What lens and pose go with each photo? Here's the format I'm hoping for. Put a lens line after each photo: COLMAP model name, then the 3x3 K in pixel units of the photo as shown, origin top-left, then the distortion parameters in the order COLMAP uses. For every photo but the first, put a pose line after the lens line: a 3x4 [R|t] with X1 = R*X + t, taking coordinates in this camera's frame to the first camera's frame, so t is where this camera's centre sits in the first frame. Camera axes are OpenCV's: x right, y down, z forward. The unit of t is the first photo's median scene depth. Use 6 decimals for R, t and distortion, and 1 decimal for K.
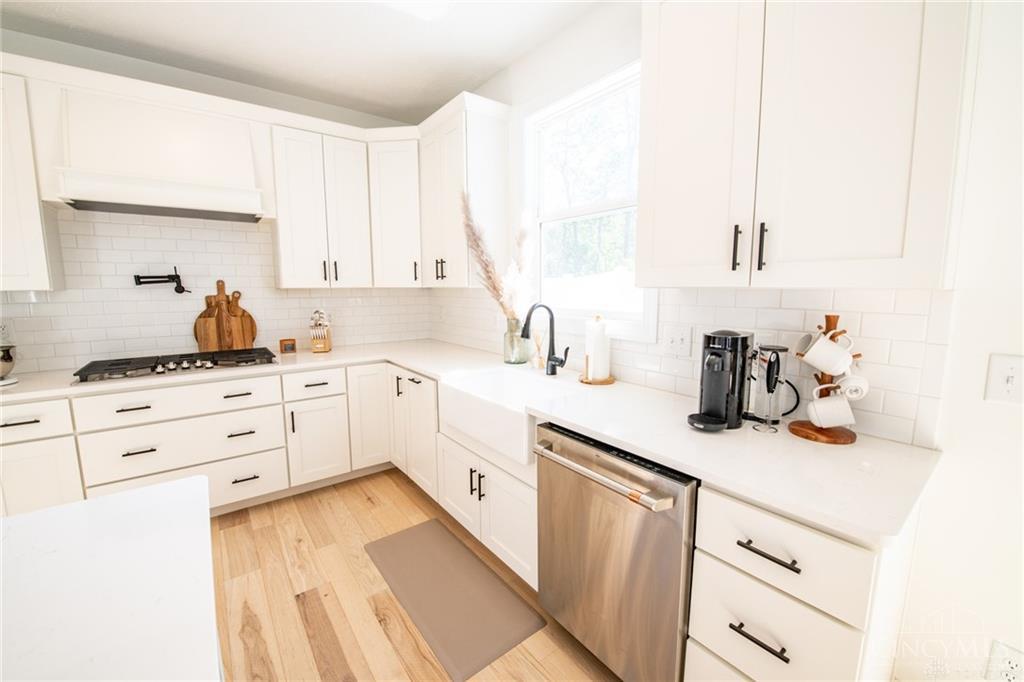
lens RADIAL K [[407.0, 0, 512.2], [0, 407.0, 339.5], [0, 0, 1]] dist [-0.019378, -0.000647]
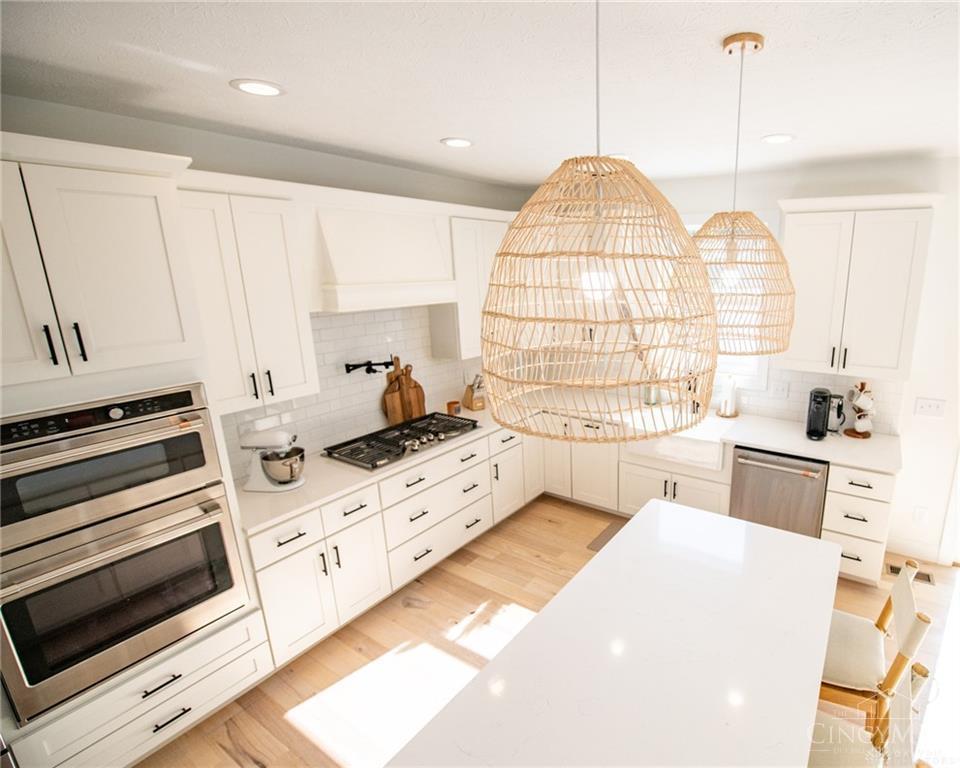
lens RADIAL K [[484.6, 0, 609.8], [0, 484.6, 383.8], [0, 0, 1]] dist [-0.018392, -0.001296]
pose [[0.918029, -0.093201, 0.385404, -0.908968], [0.048359, 0.991044, 0.124470, -0.268937], [-0.393553, -0.095629, 0.914314, -0.535261]]
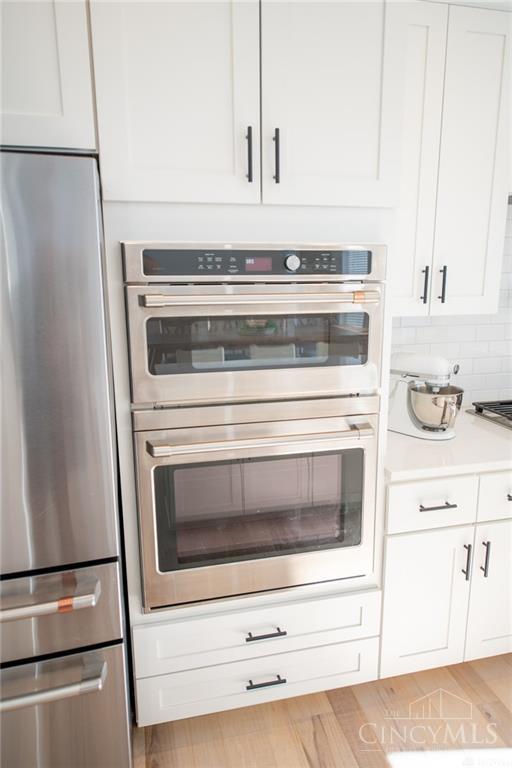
lens RADIAL K [[512.3, 0, 255.5], [0, 512.3, 388.2], [0, 0, 1]] dist [0.007505, -0.004774]
pose [[0.916298, 0.080785, -0.392264, -1.154349], [-0.045641, 0.994127, 0.098123, -0.057381], [0.397887, -0.072007, 0.914604, -0.089165]]
